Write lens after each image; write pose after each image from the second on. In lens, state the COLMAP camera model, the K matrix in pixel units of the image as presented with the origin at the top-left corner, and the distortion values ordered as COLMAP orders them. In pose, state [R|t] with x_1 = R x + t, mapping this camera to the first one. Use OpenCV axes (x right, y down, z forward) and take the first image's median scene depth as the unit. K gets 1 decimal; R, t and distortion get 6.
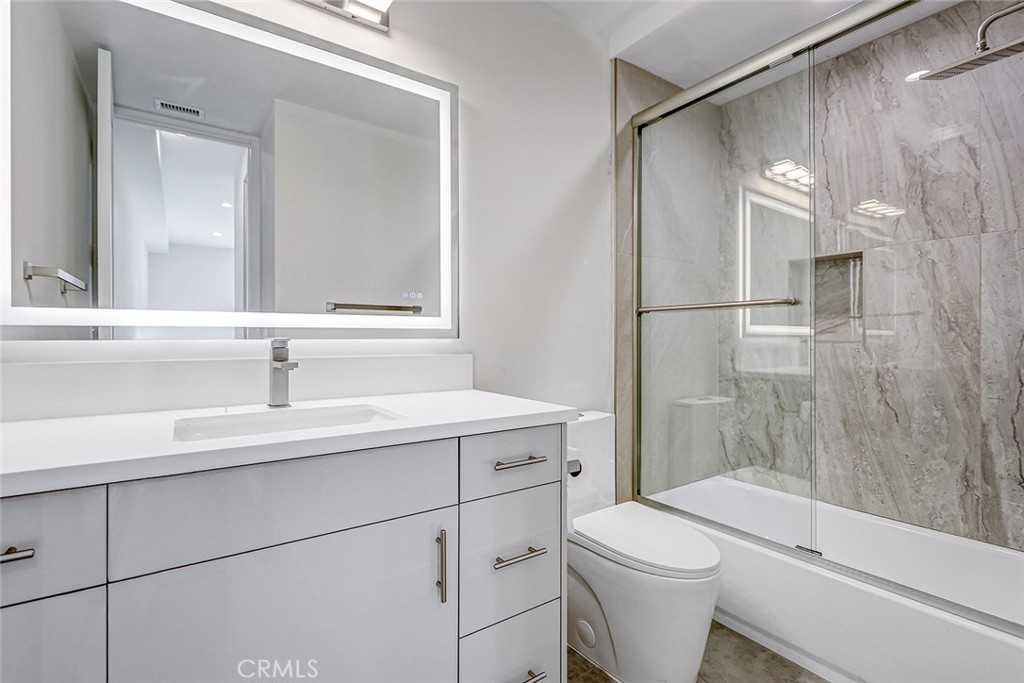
lens RADIAL K [[471.6, 0, 517.7], [0, 471.6, 338.8], [0, 0, 1]] dist [0.000709, -0.000759]
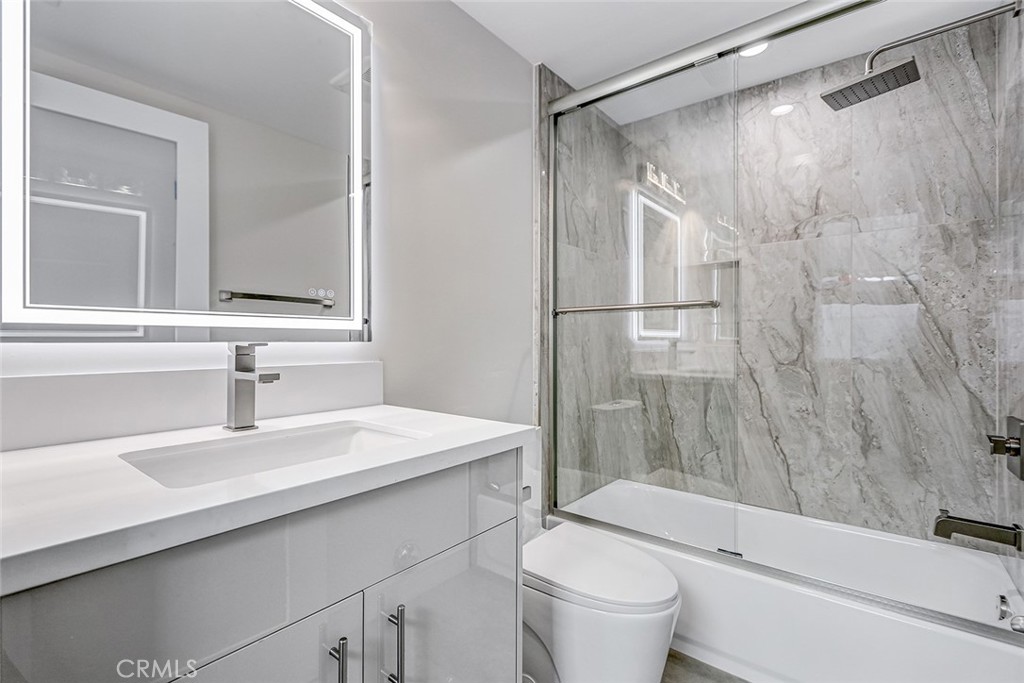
lens RADIAL K [[471.6, 0, 505.6], [0, 471.6, 342.2], [0, 0, 1]] dist [0.000709, -0.000759]
pose [[0.965034, -0.002337, 0.262115, -0.083247], [0.001200, 0.999989, 0.004499, -0.003524], [-0.262122, -0.004027, 0.965026, 0.122946]]
